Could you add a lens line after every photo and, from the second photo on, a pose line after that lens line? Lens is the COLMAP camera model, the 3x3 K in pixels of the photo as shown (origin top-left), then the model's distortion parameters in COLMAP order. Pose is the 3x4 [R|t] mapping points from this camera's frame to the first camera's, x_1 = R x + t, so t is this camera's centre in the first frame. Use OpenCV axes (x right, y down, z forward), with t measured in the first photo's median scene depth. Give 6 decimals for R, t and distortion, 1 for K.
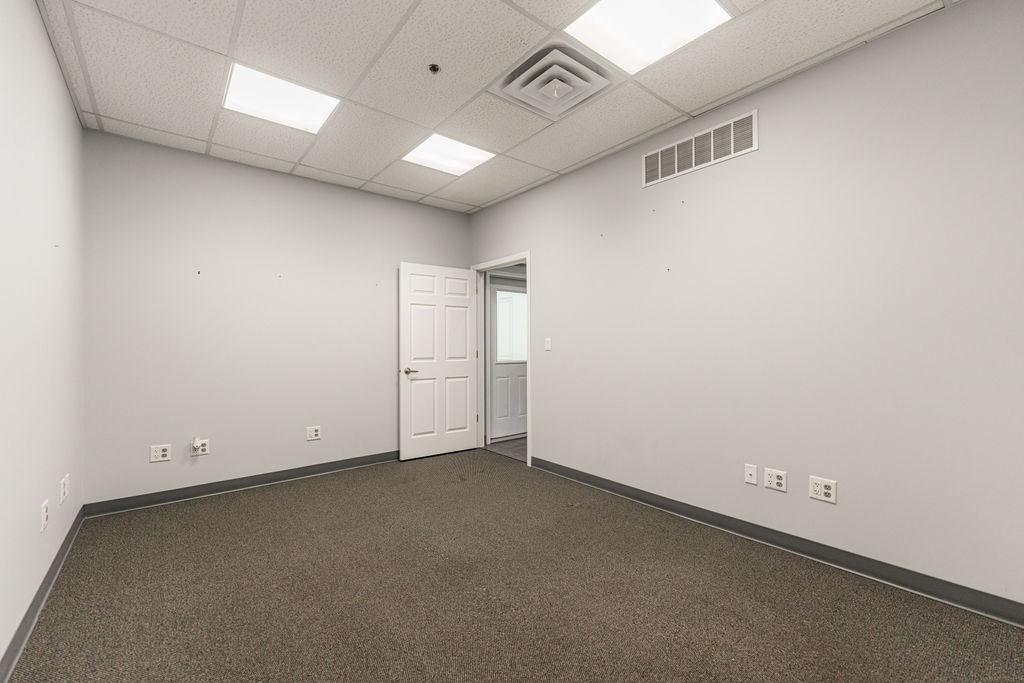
lens RADIAL K [[430.3, 0, 505.7], [0, 430.3, 336.9], [0, 0, 1]] dist [0.001951, -0.000012]
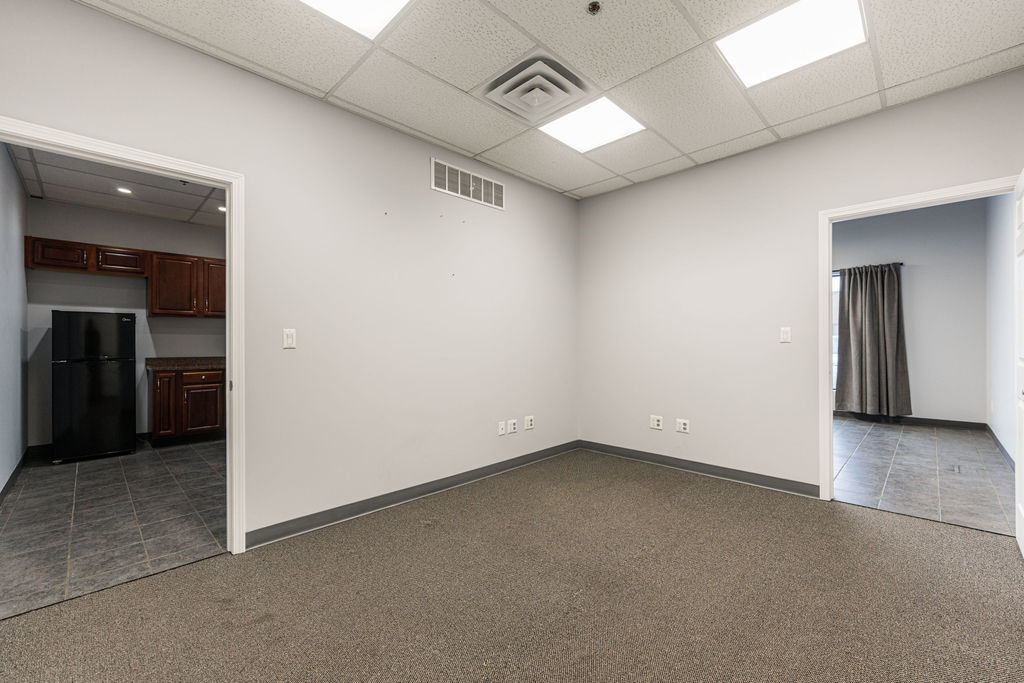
lens RADIAL K [[430.3, 0, 505.7], [0, 430.3, 336.9], [0, 0, 1]] dist [0.001951, -0.000012]
pose [[-0.124299, 0.016673, 0.992105, -0.837788], [-0.017544, 0.999666, -0.018998, 0.030091], [-0.992090, -0.019767, -0.123965, 1.093819]]
